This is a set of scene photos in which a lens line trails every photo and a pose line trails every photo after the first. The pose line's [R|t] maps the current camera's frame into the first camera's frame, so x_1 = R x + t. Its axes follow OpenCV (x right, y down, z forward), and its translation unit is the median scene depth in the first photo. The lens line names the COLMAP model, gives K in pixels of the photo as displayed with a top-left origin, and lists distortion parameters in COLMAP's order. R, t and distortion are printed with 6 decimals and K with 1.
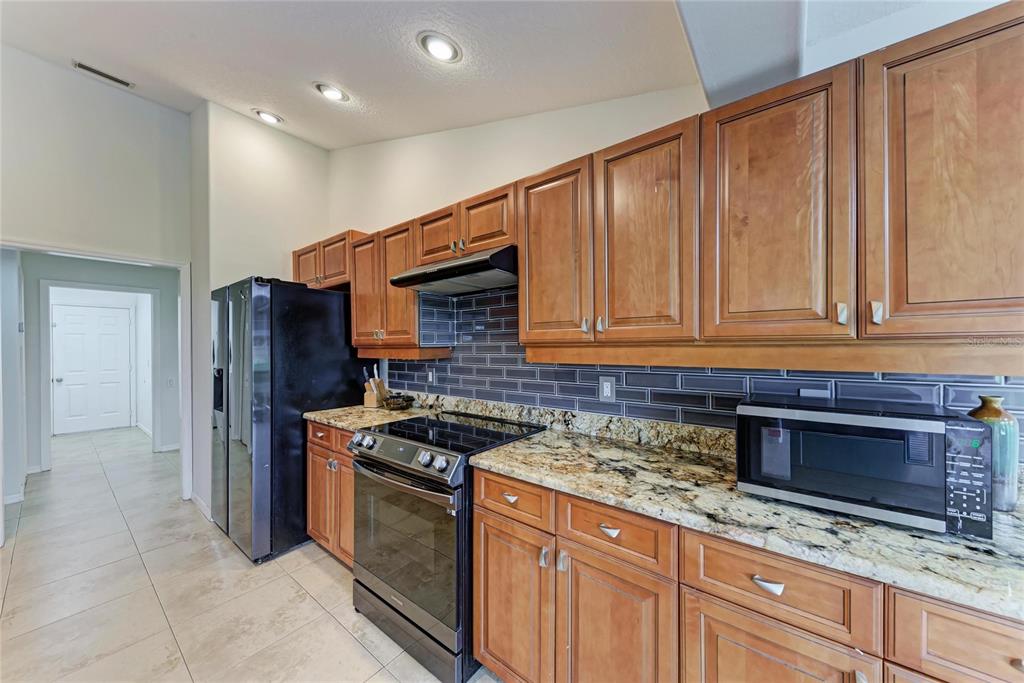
lens RADIAL K [[352.9, 0, 515.0], [0, 352.9, 344.5], [0, 0, 1]] dist [0.012269, -0.002929]
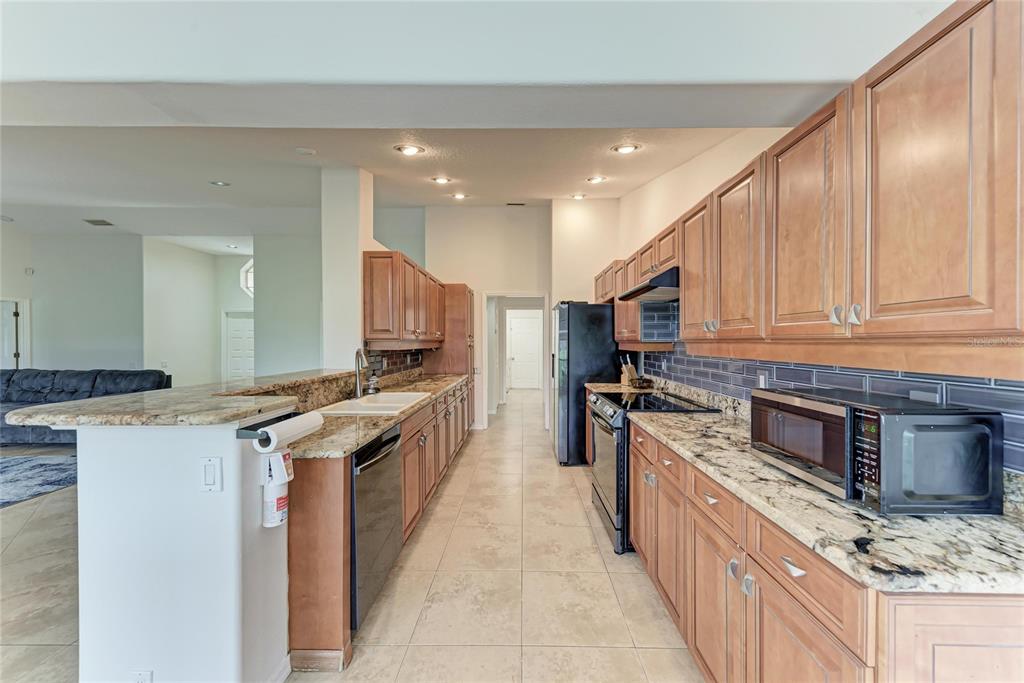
lens RADIAL K [[352.9, 0, 514.3], [0, 352.9, 341.2], [0, 0, 1]] dist [0.012269, -0.002929]
pose [[0.592764, 0.006843, -0.805347, 0.943059], [-0.003274, 0.999976, 0.006087, -0.006237], [0.805369, -0.000971, 0.592773, -0.381673]]
